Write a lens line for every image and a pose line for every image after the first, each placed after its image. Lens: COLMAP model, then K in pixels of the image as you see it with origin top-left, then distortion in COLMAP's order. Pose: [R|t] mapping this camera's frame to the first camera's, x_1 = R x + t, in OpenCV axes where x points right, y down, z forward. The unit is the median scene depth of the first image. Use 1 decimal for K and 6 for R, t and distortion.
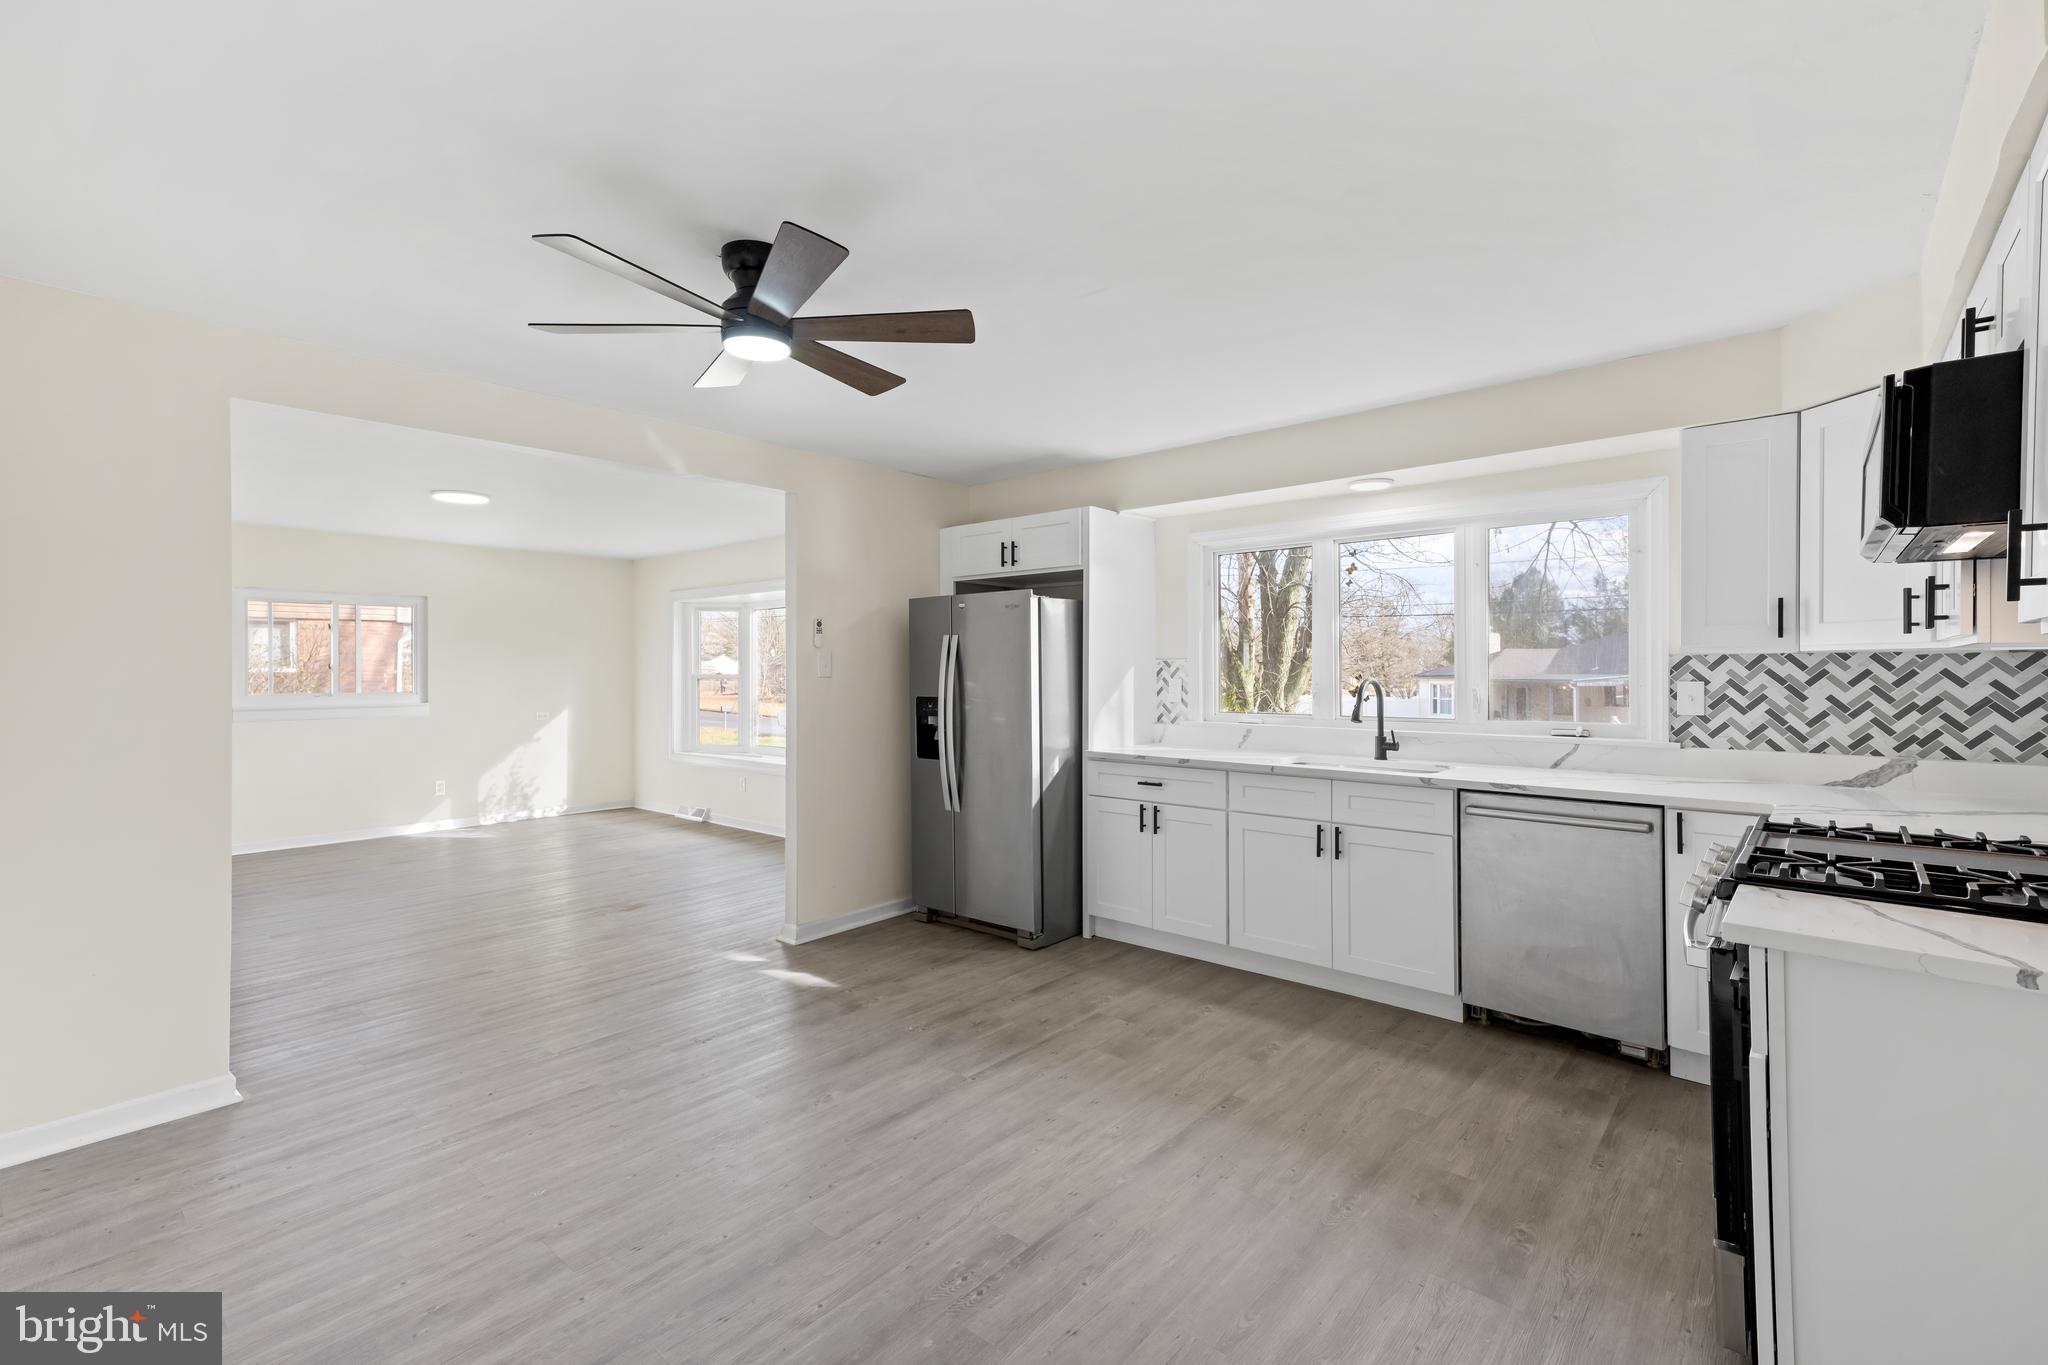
lens RADIAL K [[905.7, 0, 1018.9], [0, 905.7, 667.5], [0, 0, 1]] dist [0.019504, 0.002249]
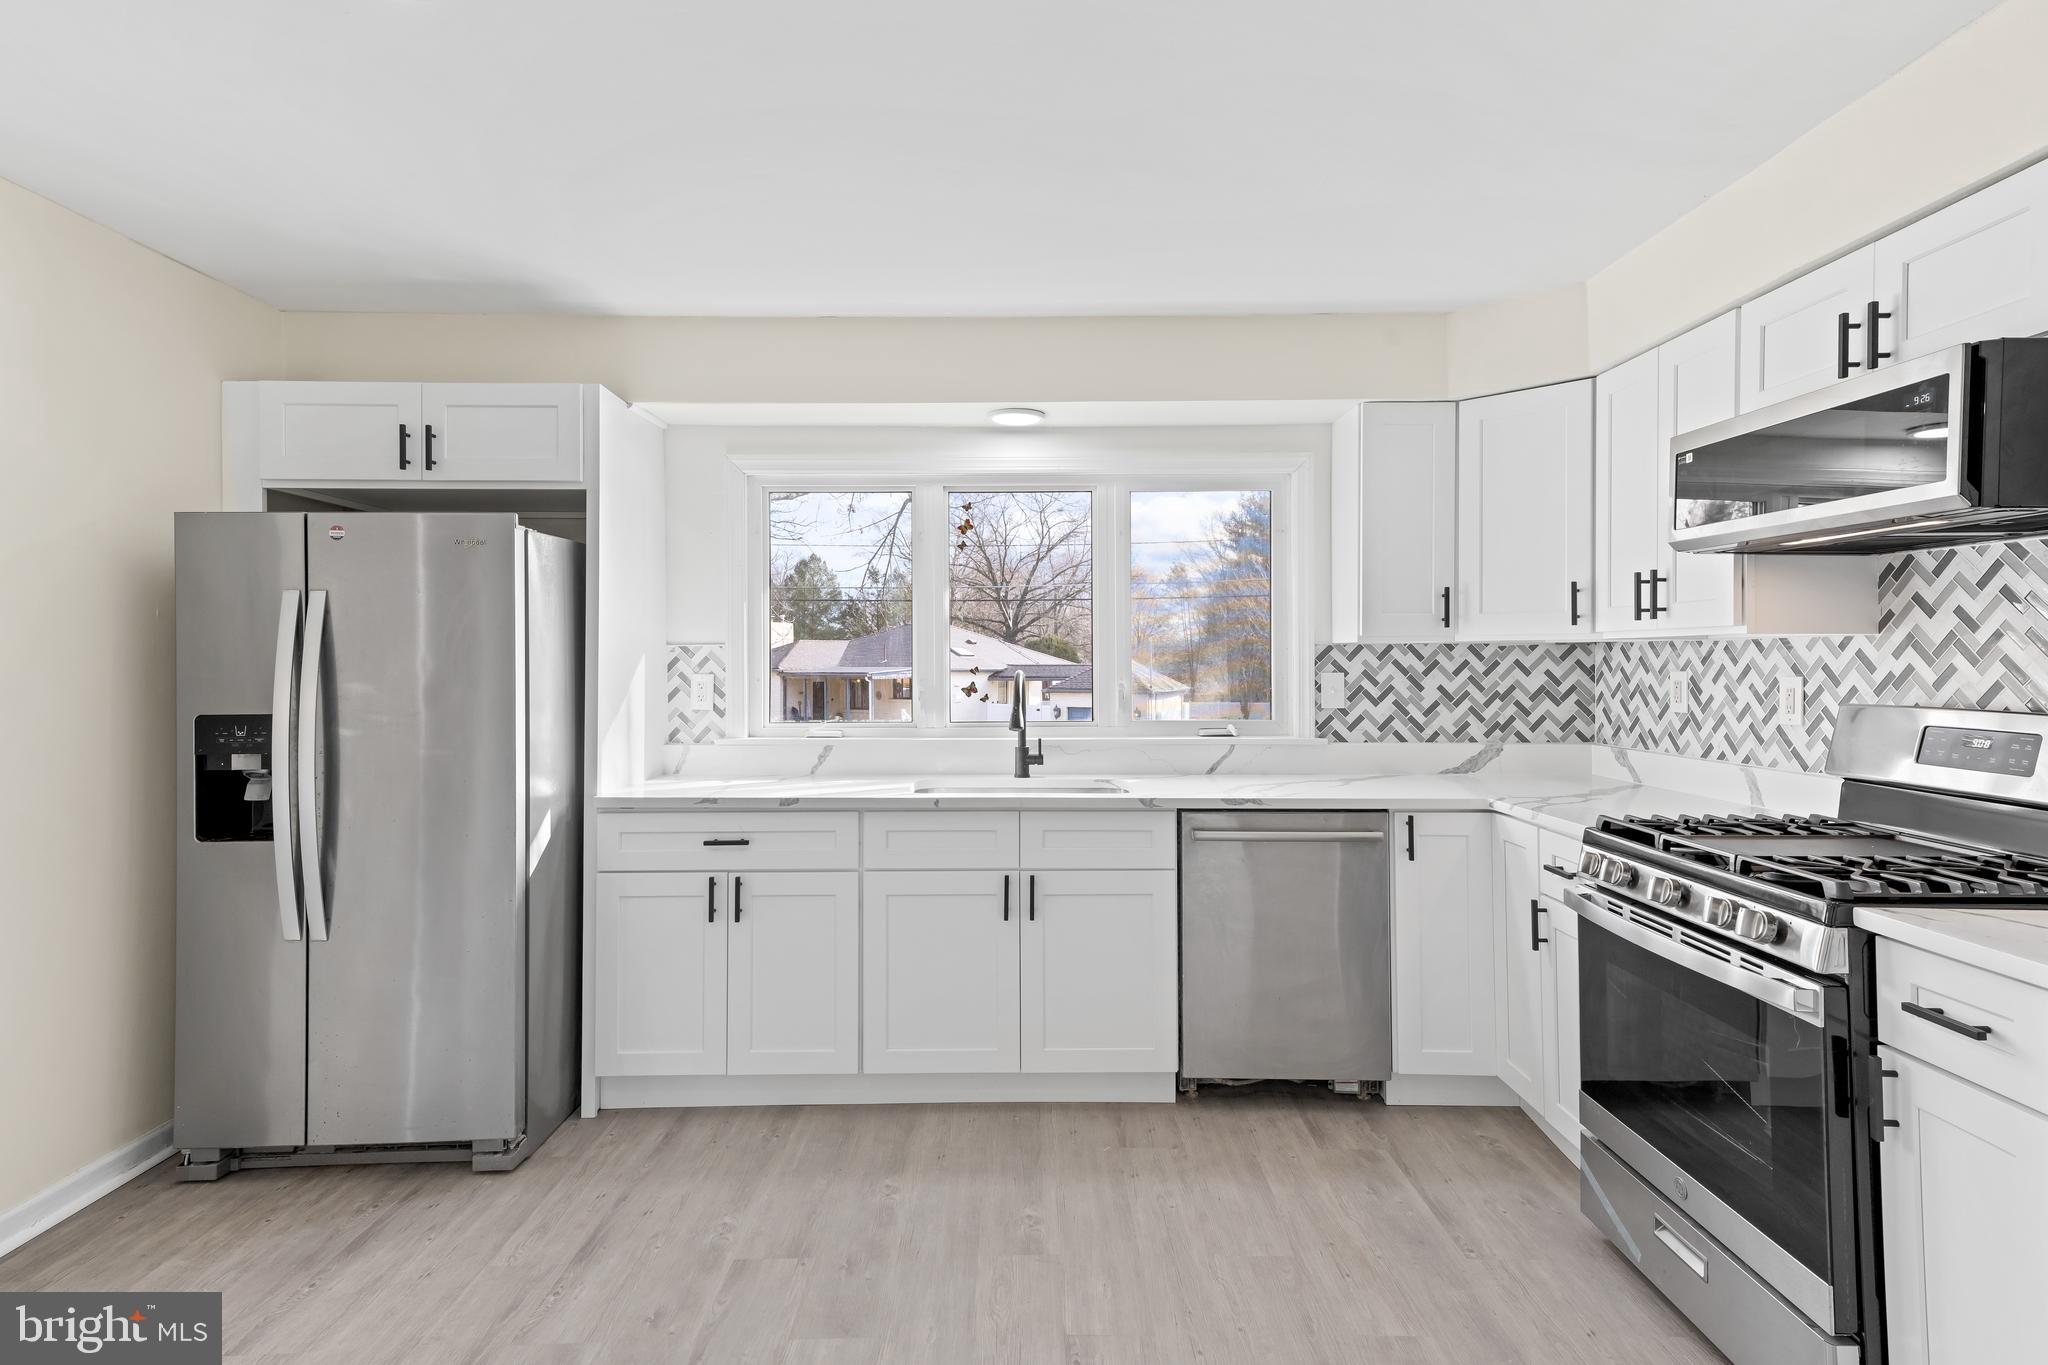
lens RADIAL K [[1074.7, 0, 1025.1], [0, 1074.7, 655.0], [0, 0, 1]] dist [0.035267, 0.001497]
pose [[0.747477, 0.005009, 0.664269, -0.218618], [-0.001412, 0.999981, -0.005951, 0.003657], [-0.664287, 0.003510, 0.747470, 0.342445]]
